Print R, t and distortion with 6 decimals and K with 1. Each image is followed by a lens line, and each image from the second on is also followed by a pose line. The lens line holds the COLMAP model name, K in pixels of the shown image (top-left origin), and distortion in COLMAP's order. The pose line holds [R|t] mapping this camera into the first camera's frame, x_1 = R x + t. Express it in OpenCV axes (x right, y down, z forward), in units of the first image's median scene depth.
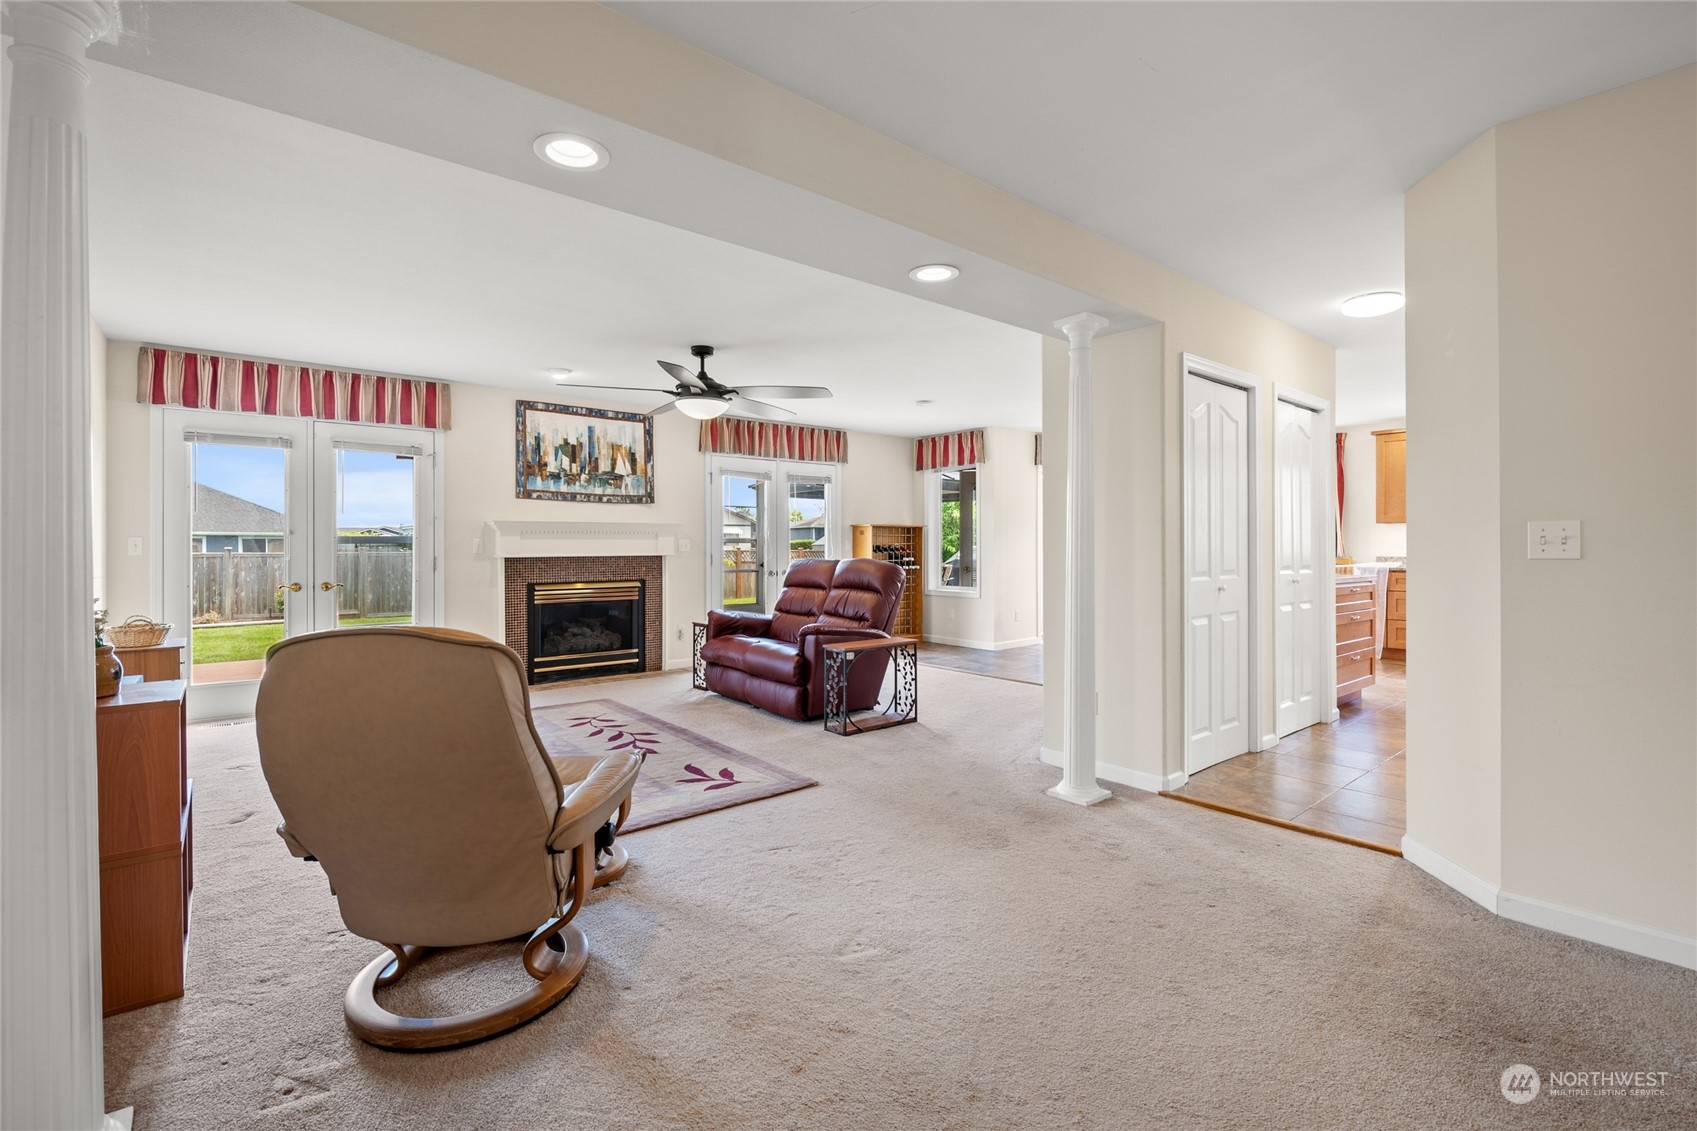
lens RADIAL K [[779.9, 0, 874.4], [0, 779.9, 549.2], [0, 0, 1]] dist [-0.003532, -0.001228]
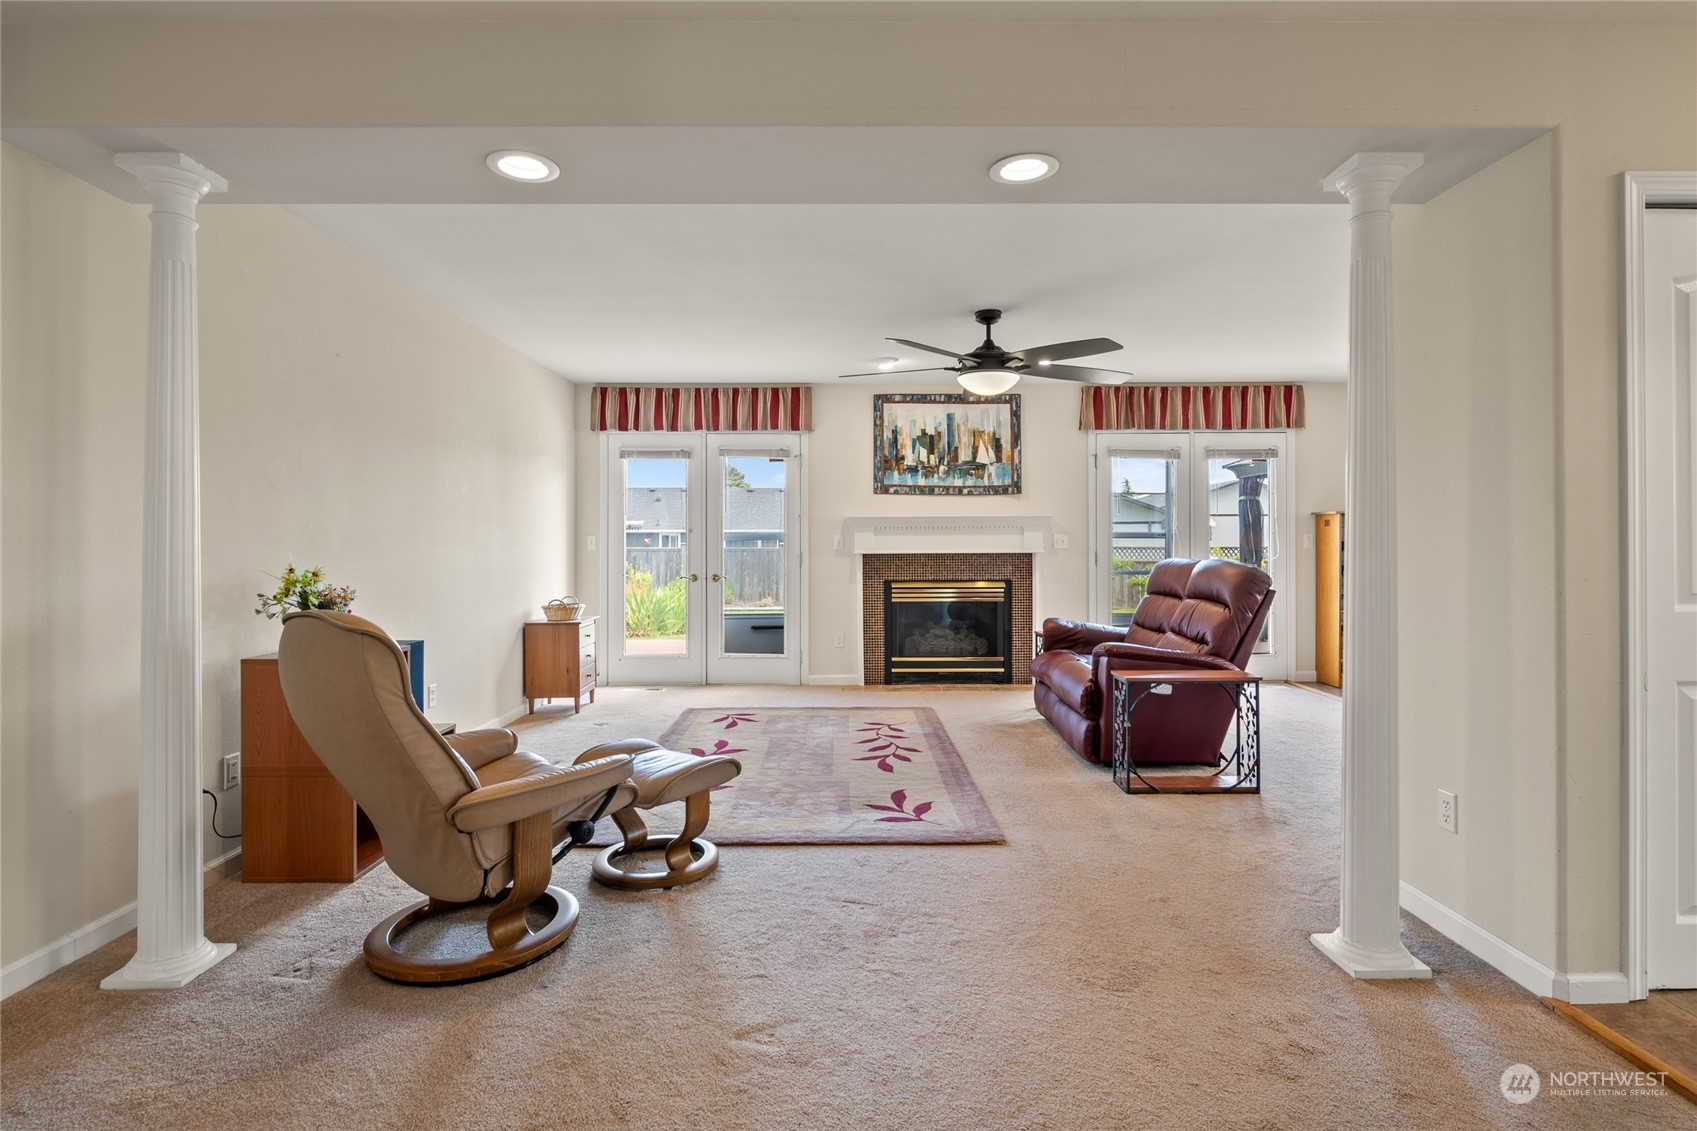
lens RADIAL K [[875.2, 0, 846.1], [0, 875.2, 548.8], [0, 0, 1]] dist [0.000672, -0.000763]
pose [[0.757961, 0.004989, -0.652281, 0.231551], [-0.001632, 0.999982, 0.005751, -0.002129], [0.652298, -0.003294, 0.757956, 0.131724]]
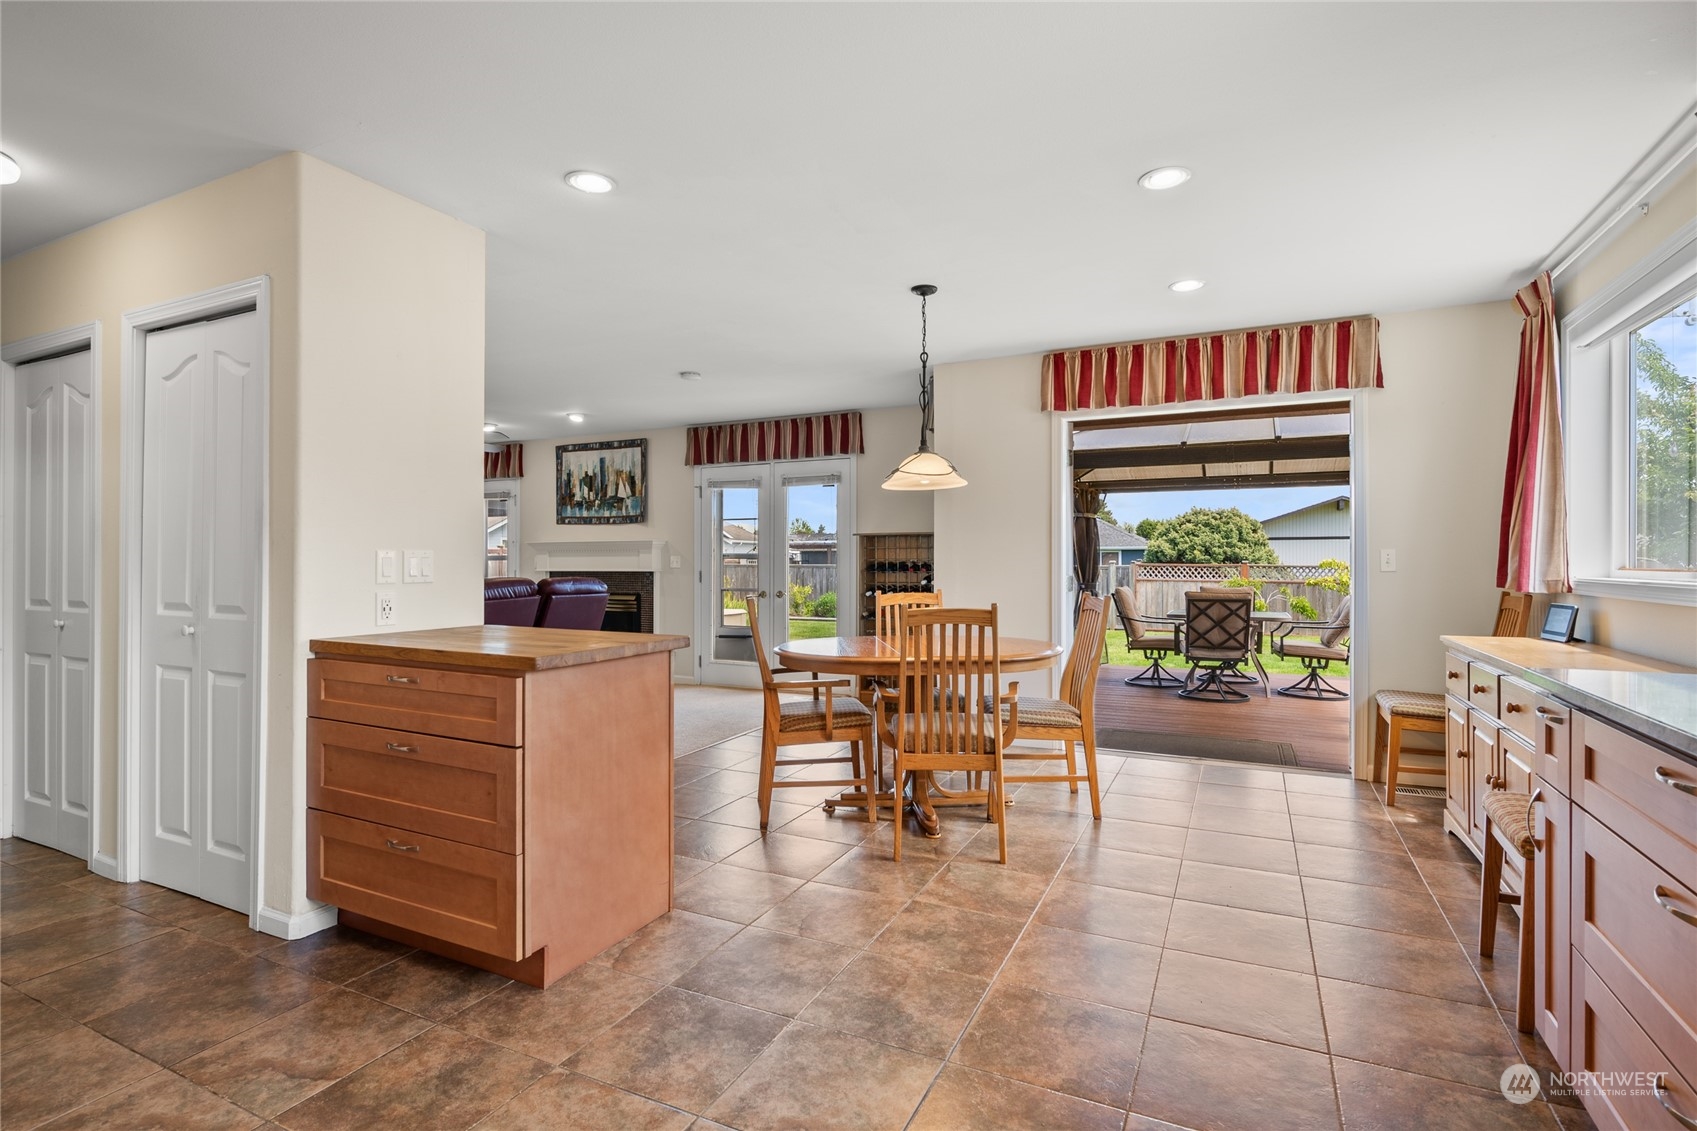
lens RADIAL K [[816.3, 0, 851.2], [0, 816.3, 558.0], [0, 0, 1]] dist [-0.003898, -0.001284]
pose [[0.383325, -0.000285, -0.923613, 0.913257], [-0.003402, 0.999993, -0.001721, -0.010076], [0.923607, 0.003802, 0.383322, 0.909224]]
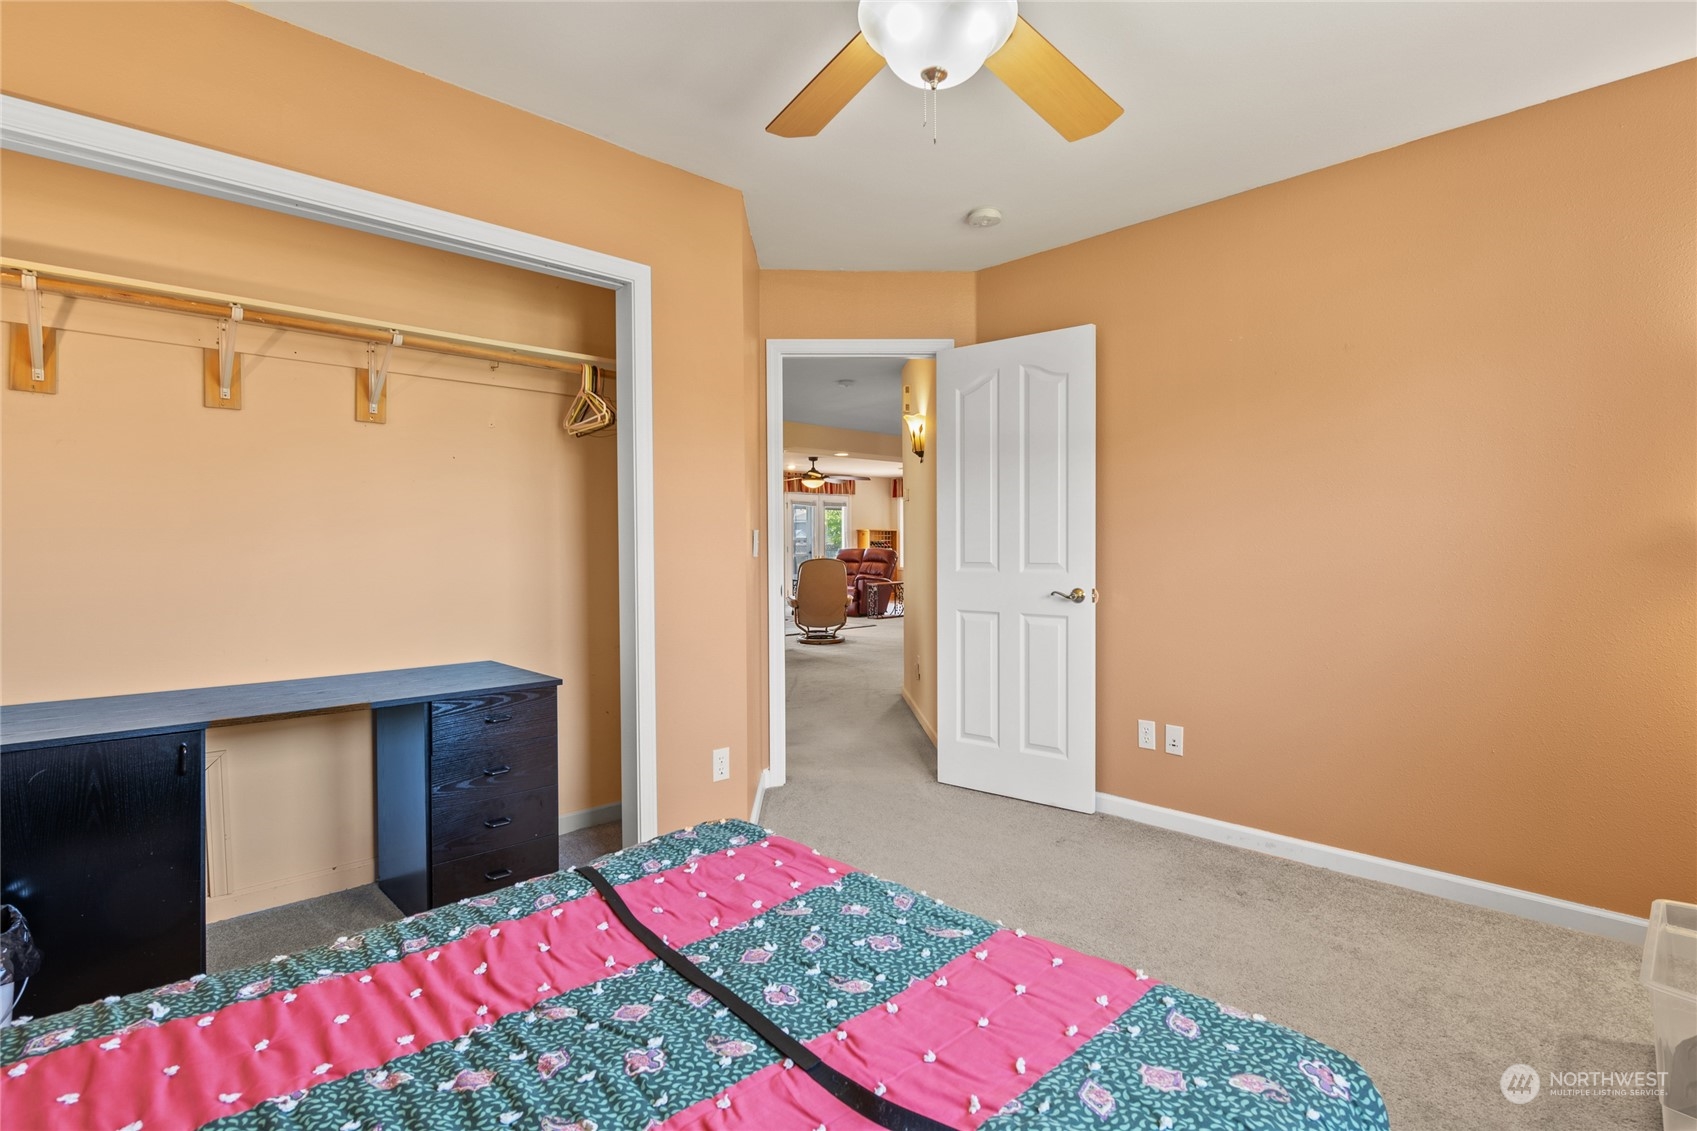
lens RADIAL K [[875.2, 0, 846.1], [0, 875.2, 548.8], [0, 0, 1]] dist [0.000672, -0.000763]
pose [[0.998541, -0.000814, 0.053984, -0.210805], [0.000437, 0.999975, 0.007002, -0.002136], [-0.053989, -0.006968, 0.998517, -1.292171]]
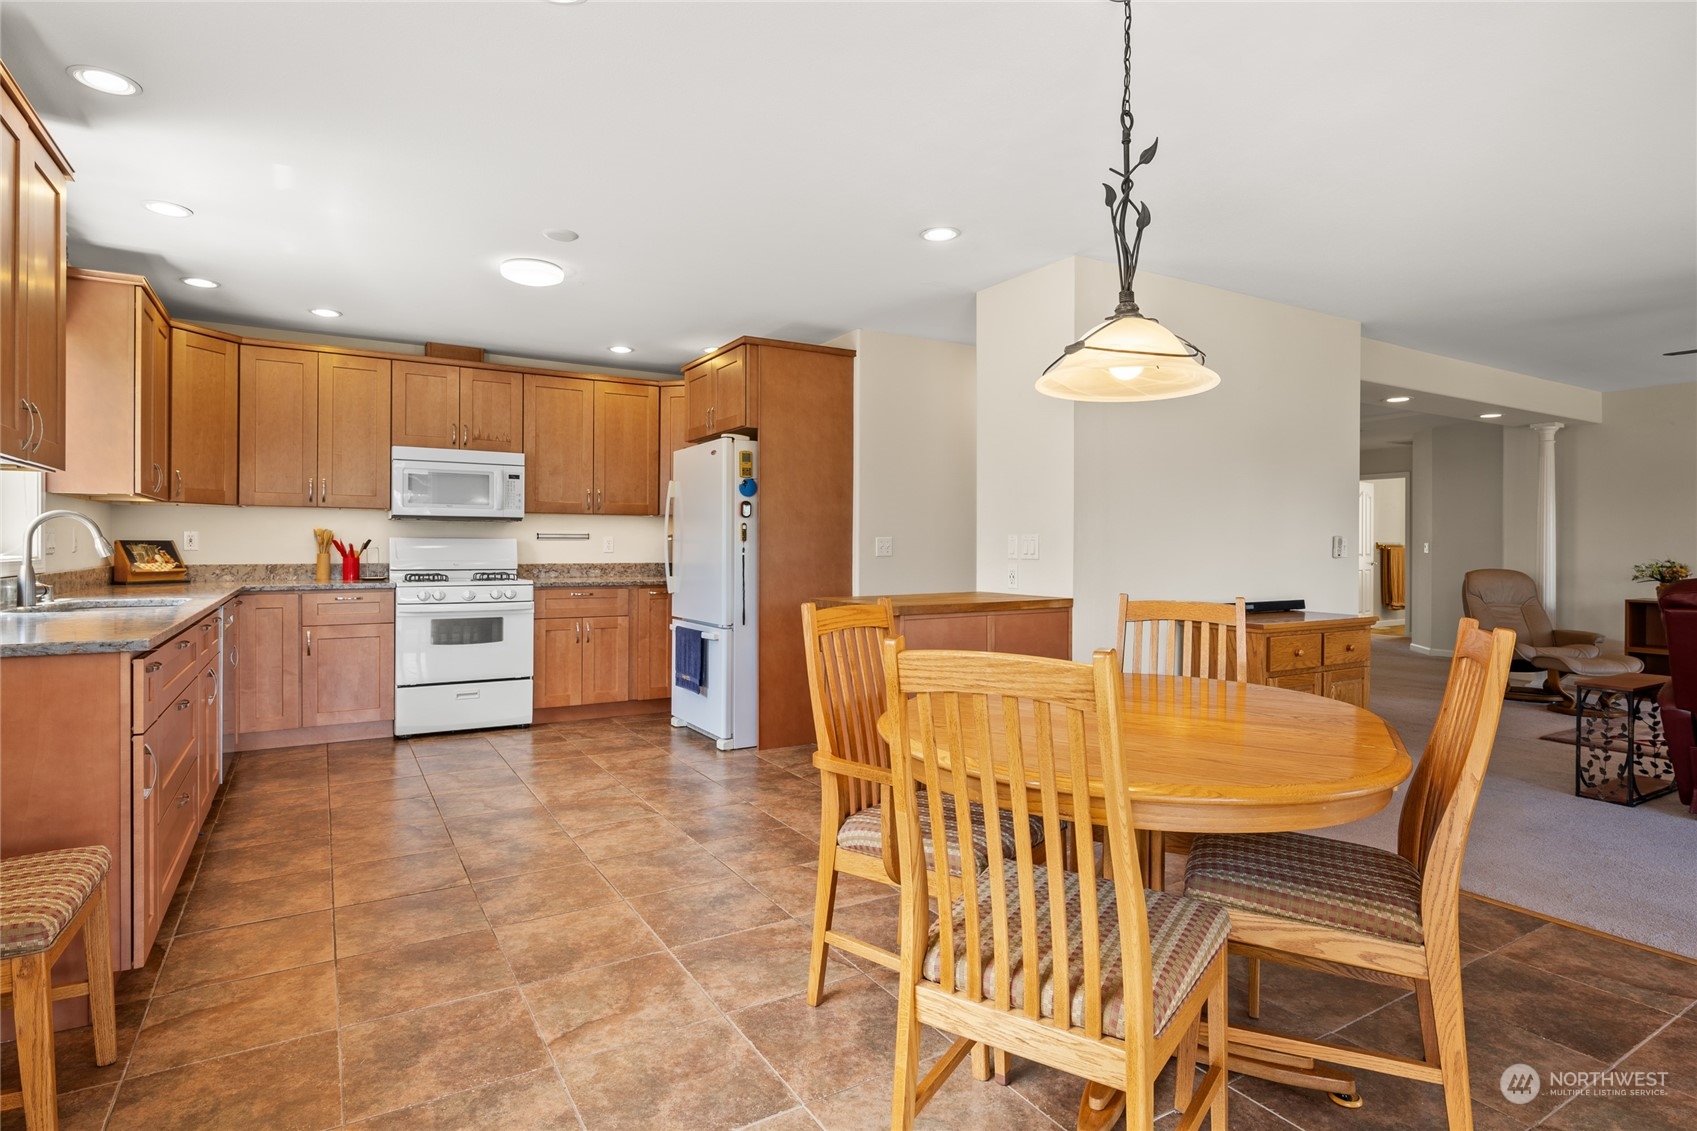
lens RADIAL K [[875.2, 0, 846.1], [0, 875.2, 548.8], [0, 0, 1]] dist [0.000672, -0.000763]
pose [[-0.983441, -0.000084, 0.181227, 0.435345], [0.001060, 0.999980, 0.006215, -0.008035], [-0.181224, 0.006305, -0.983422, 1.497855]]
